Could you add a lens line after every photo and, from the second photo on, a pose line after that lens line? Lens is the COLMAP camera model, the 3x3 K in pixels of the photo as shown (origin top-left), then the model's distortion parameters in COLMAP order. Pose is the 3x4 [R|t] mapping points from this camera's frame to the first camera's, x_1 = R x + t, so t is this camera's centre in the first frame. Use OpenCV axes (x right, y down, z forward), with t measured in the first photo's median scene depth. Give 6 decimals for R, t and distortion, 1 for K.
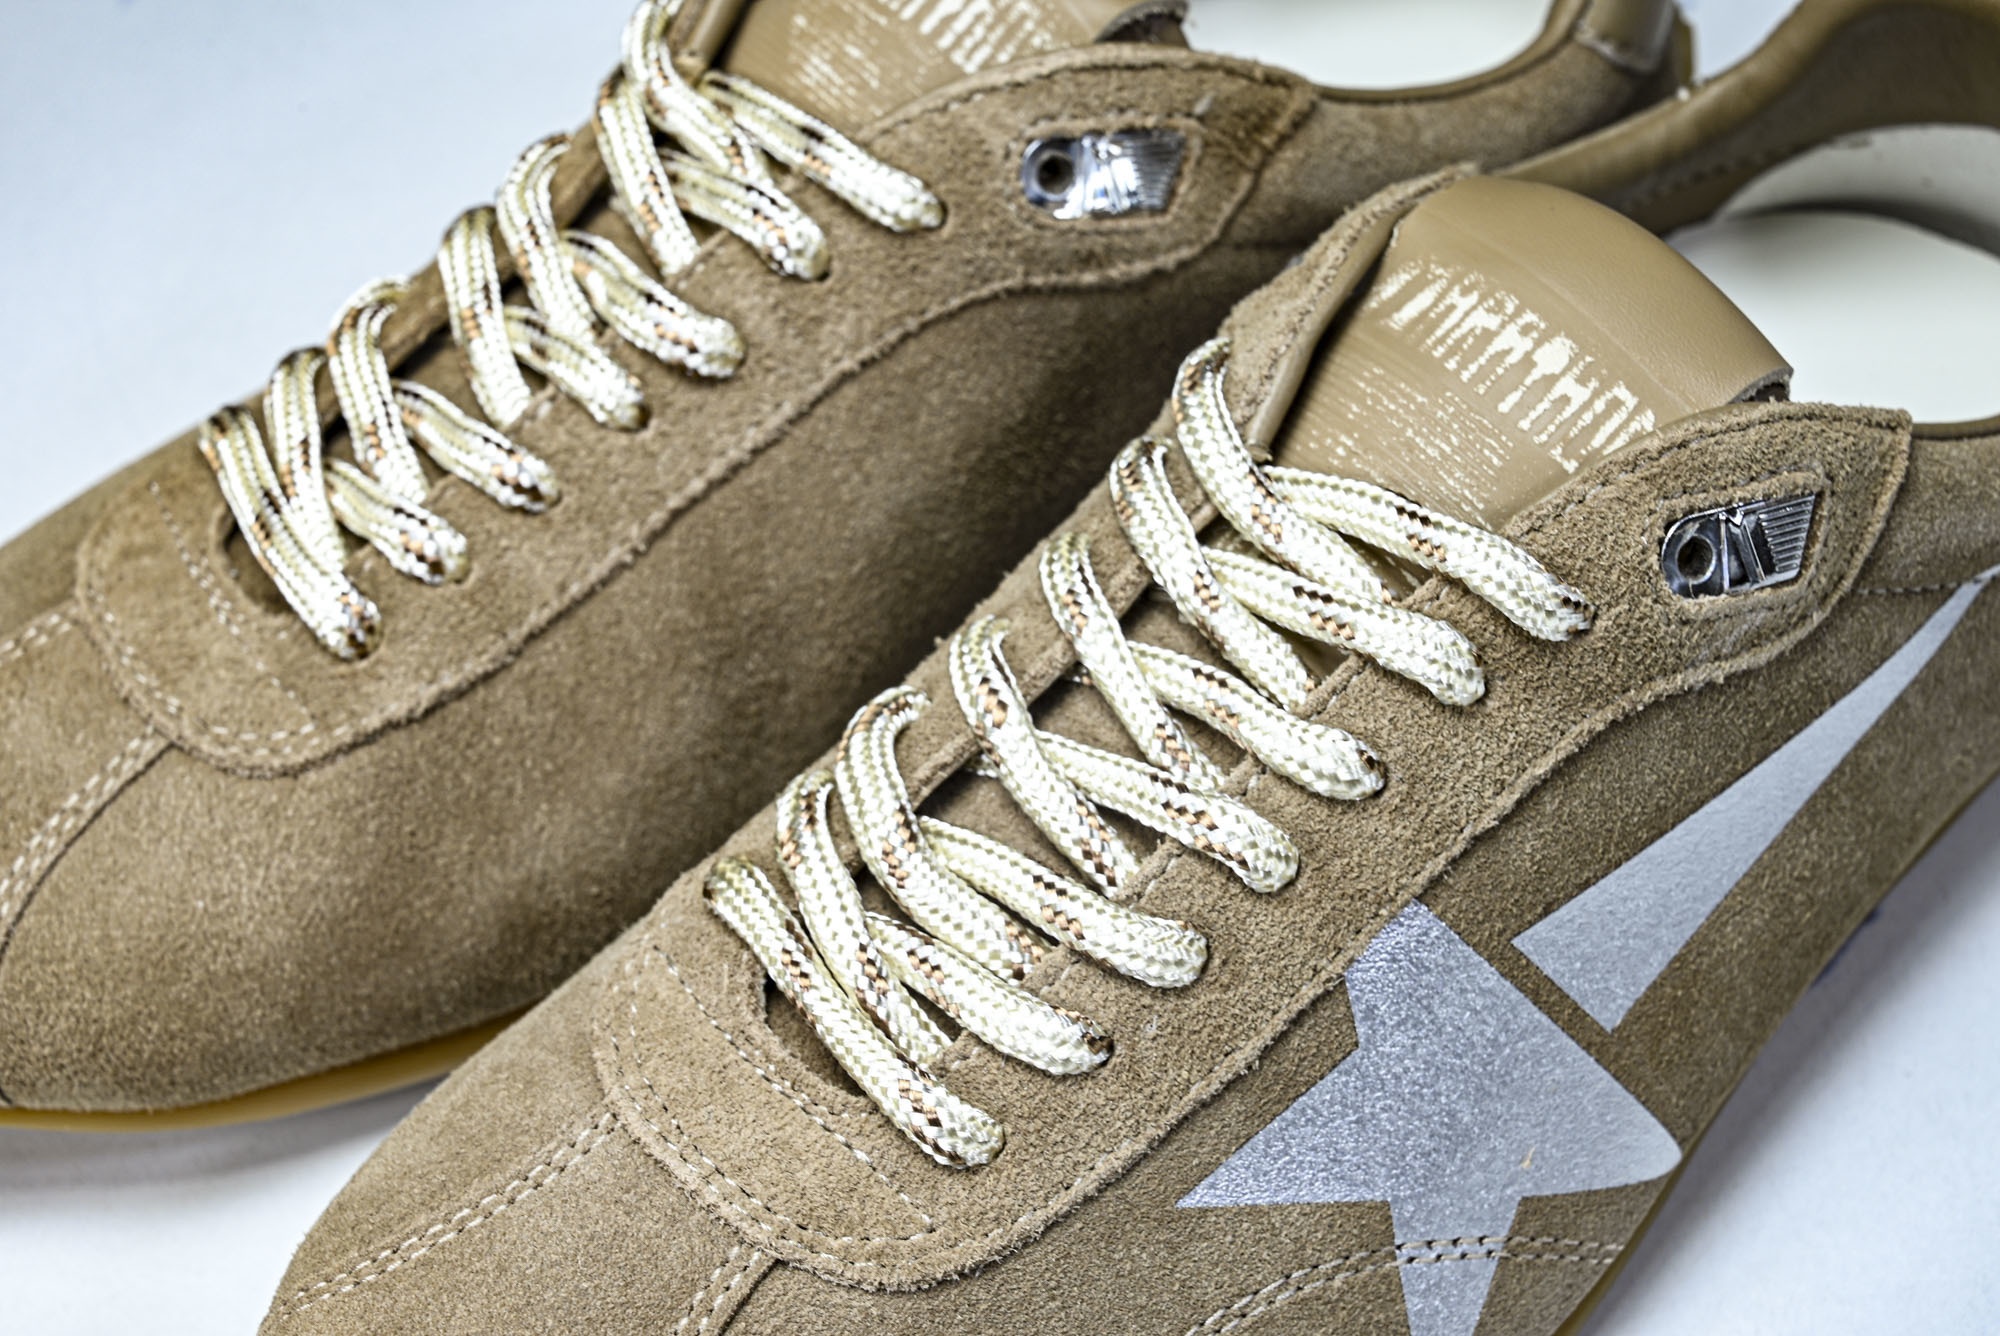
lens RADIAL K [[3878.4, 0, 1032.0], [0, 3878.4, 664.8], [0, 0, 1]] dist [-0.012670, 0.030091]
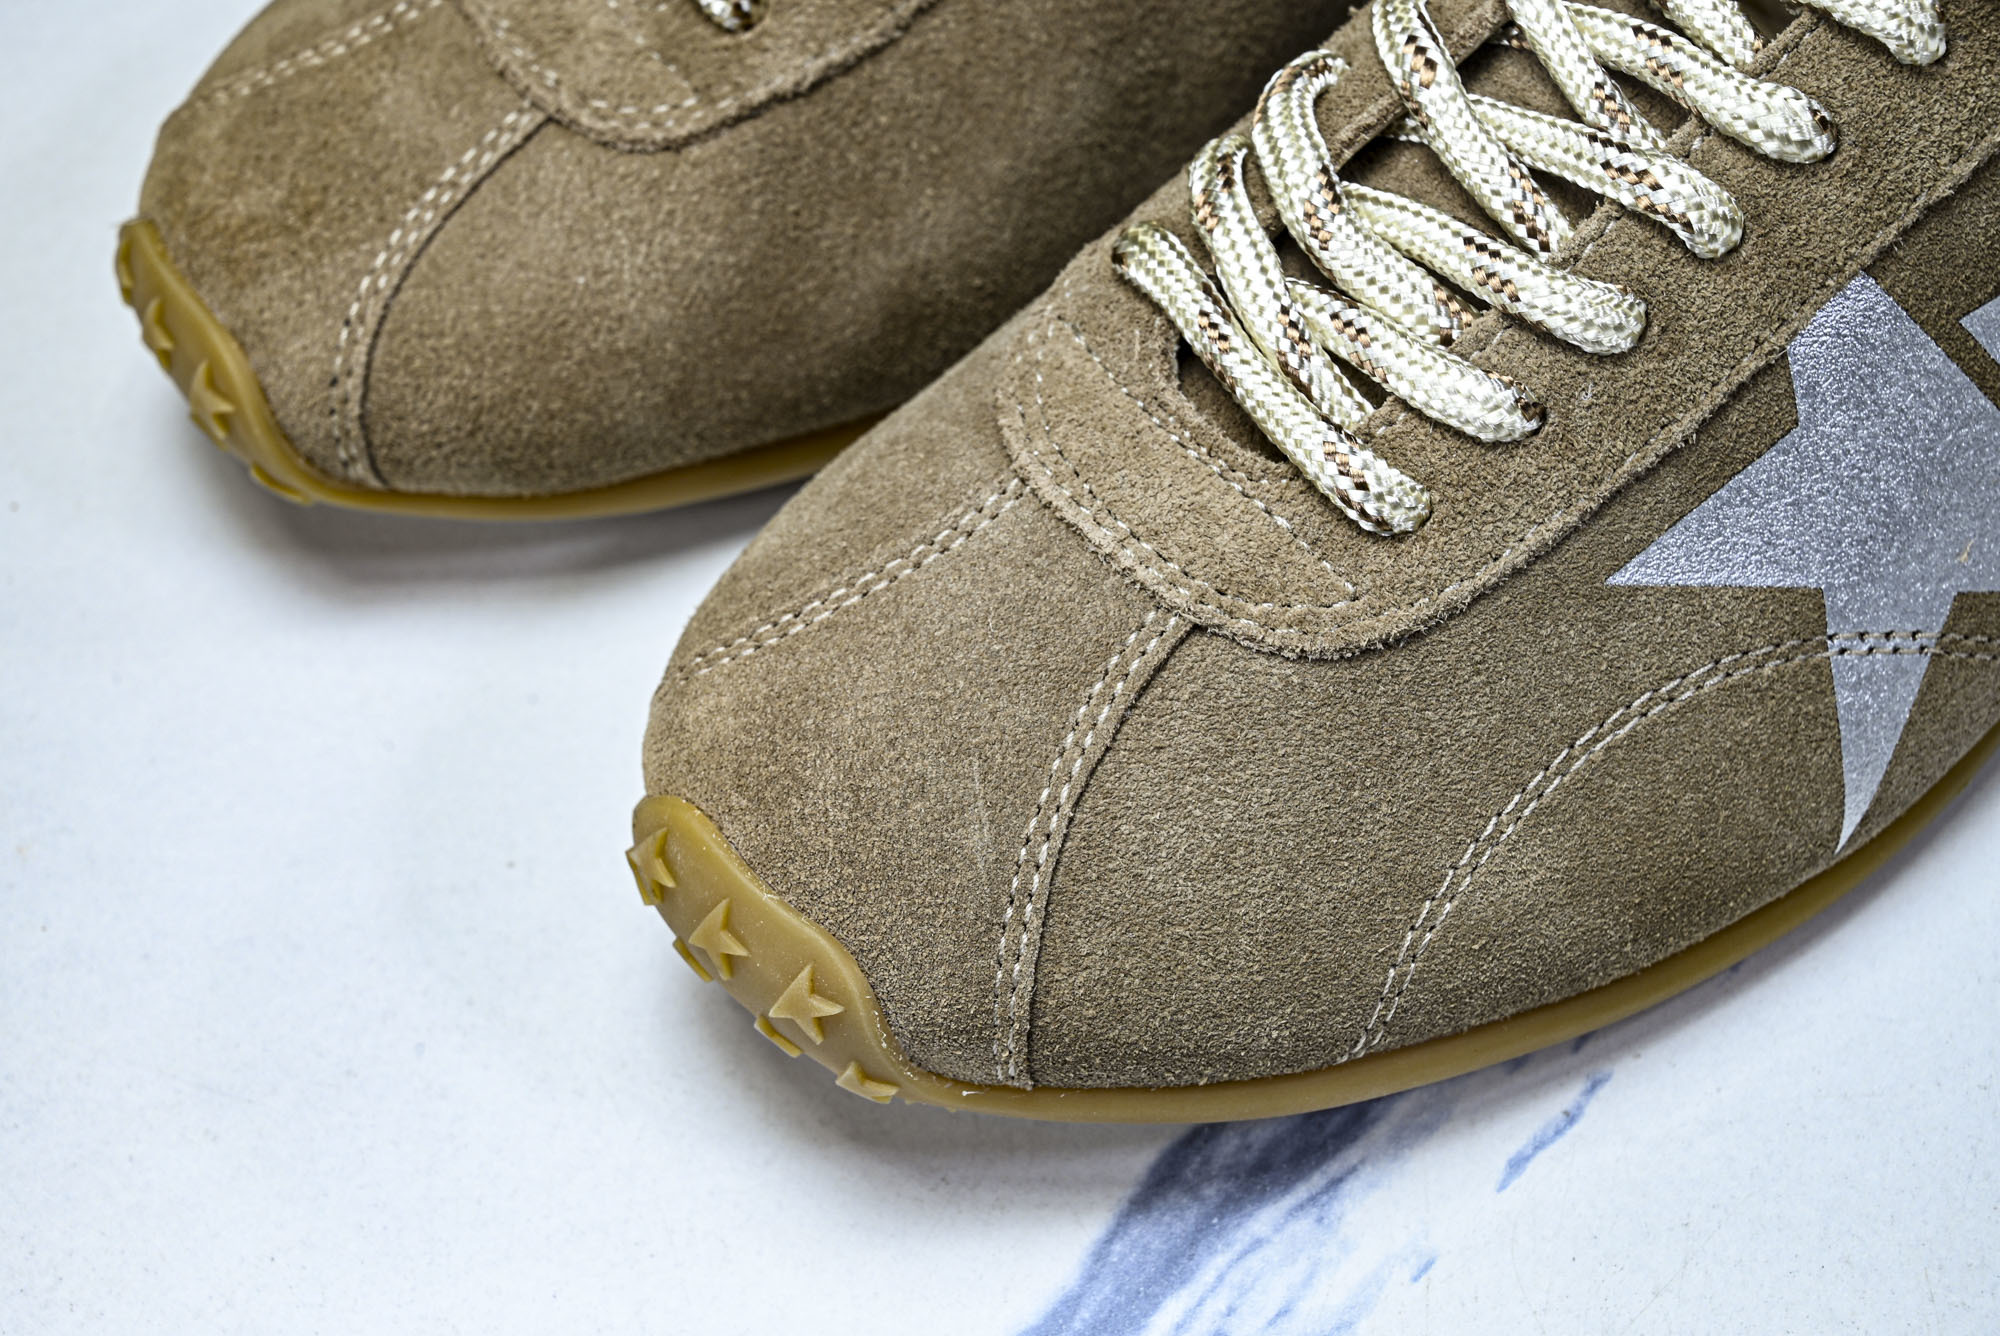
lens RADIAL K [[3878.4, 0, 1032.0], [0, 3878.4, 664.8], [0, 0, 1]] dist [-0.012670, 0.030091]
pose [[0.998552, 0.019780, -0.050024, -0.054212], [-0.014970, 0.995388, 0.094759, 0.067772], [0.051668, -0.093873, 0.994243, 0.032195]]
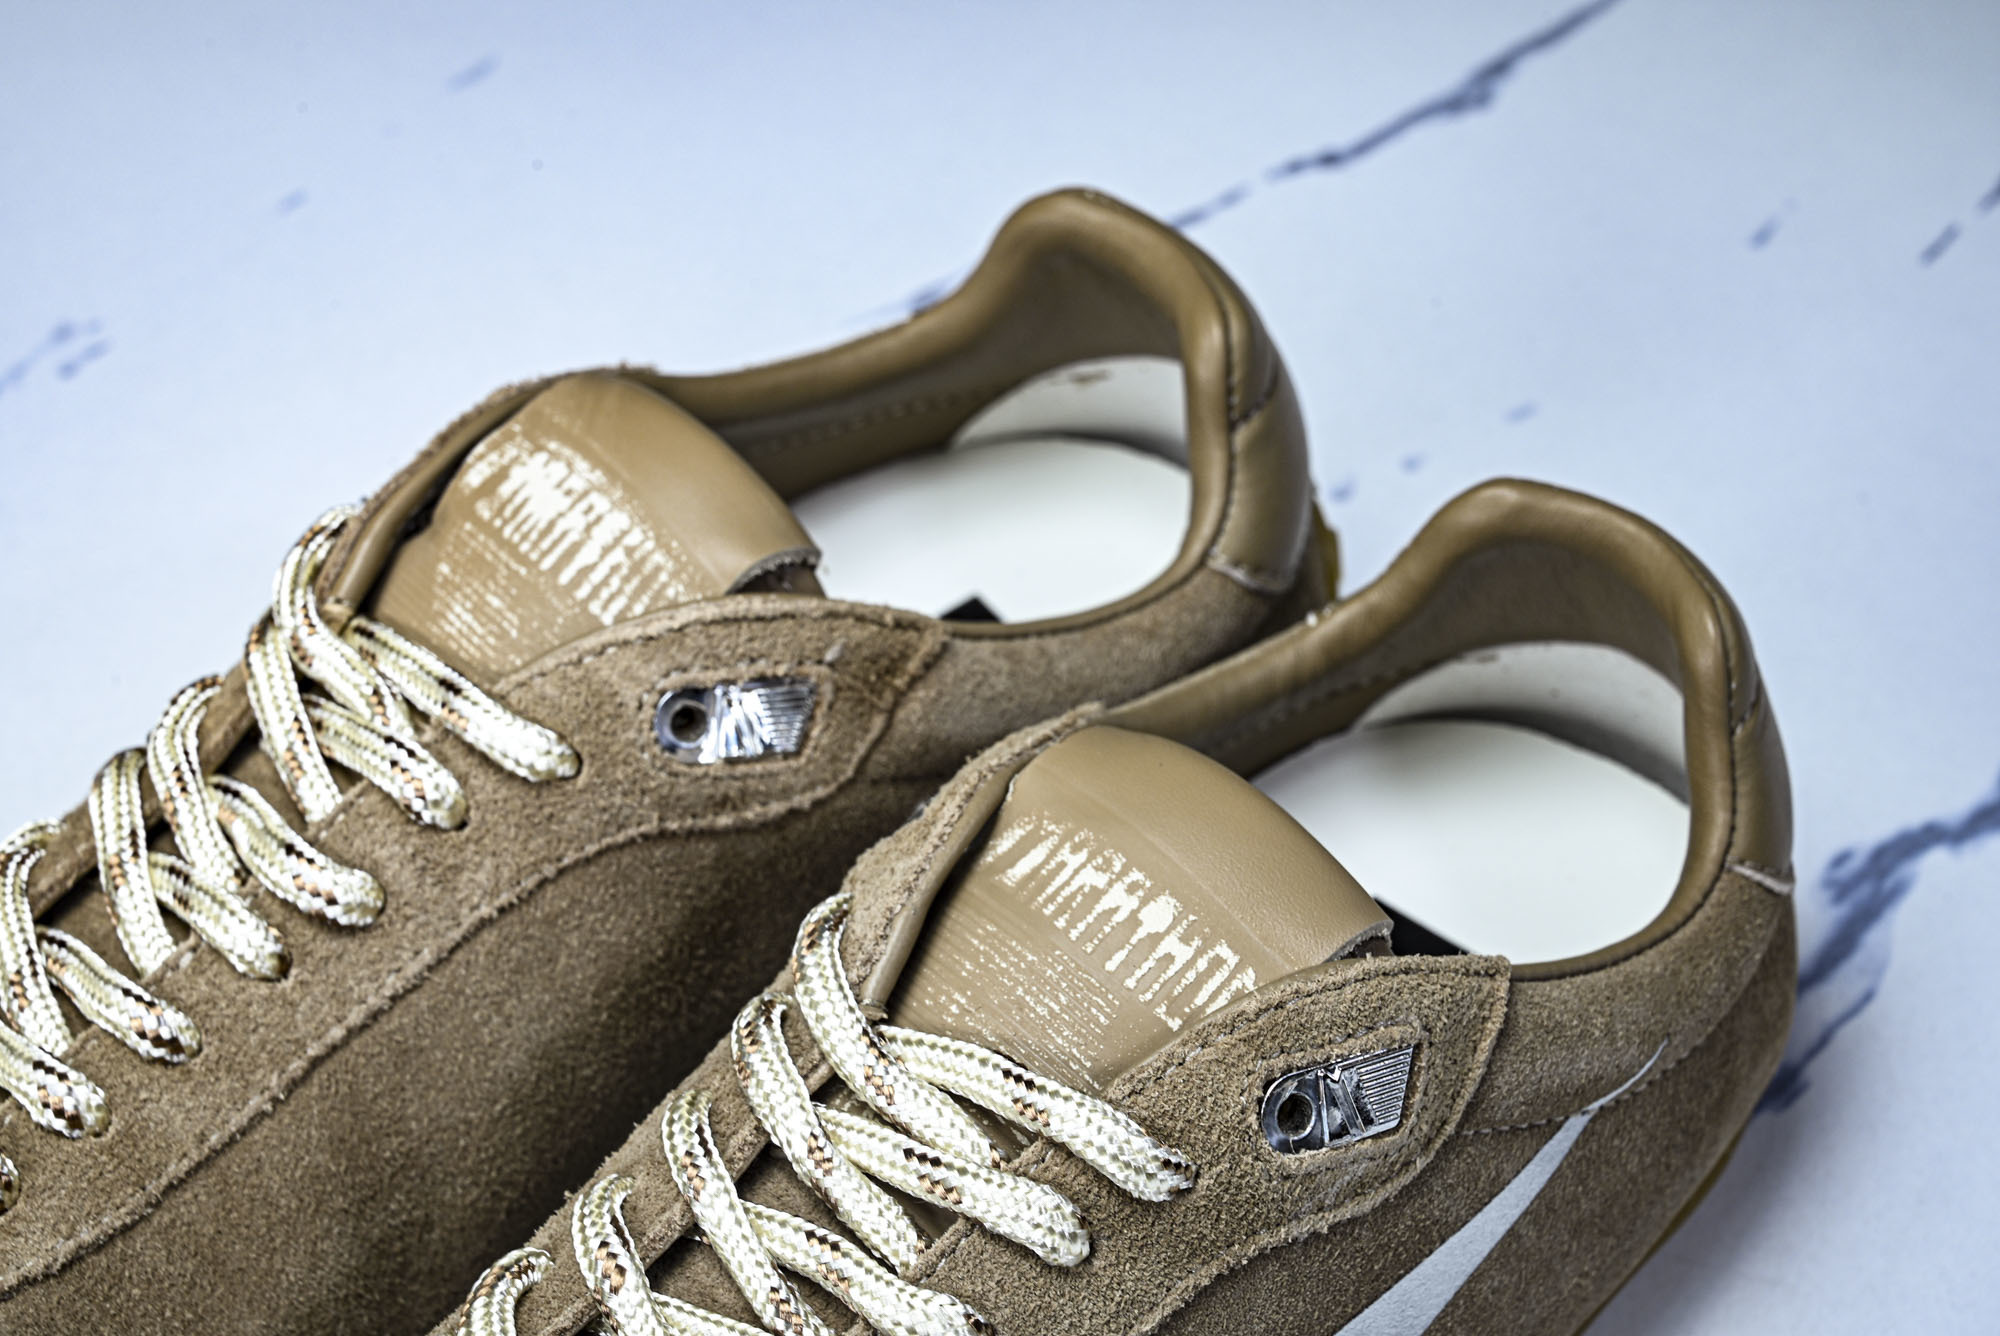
lens RADIAL K [[3878.4, 0, 1032.0], [0, 3878.4, 664.8], [0, 0, 1]] dist [-0.012670, 0.030091]
pose [[0.998864, -0.010817, 0.046408, 0.054072], [0.014469, 0.996762, -0.079093, -0.065012], [-0.045402, 0.079674, 0.995786, -0.030055]]
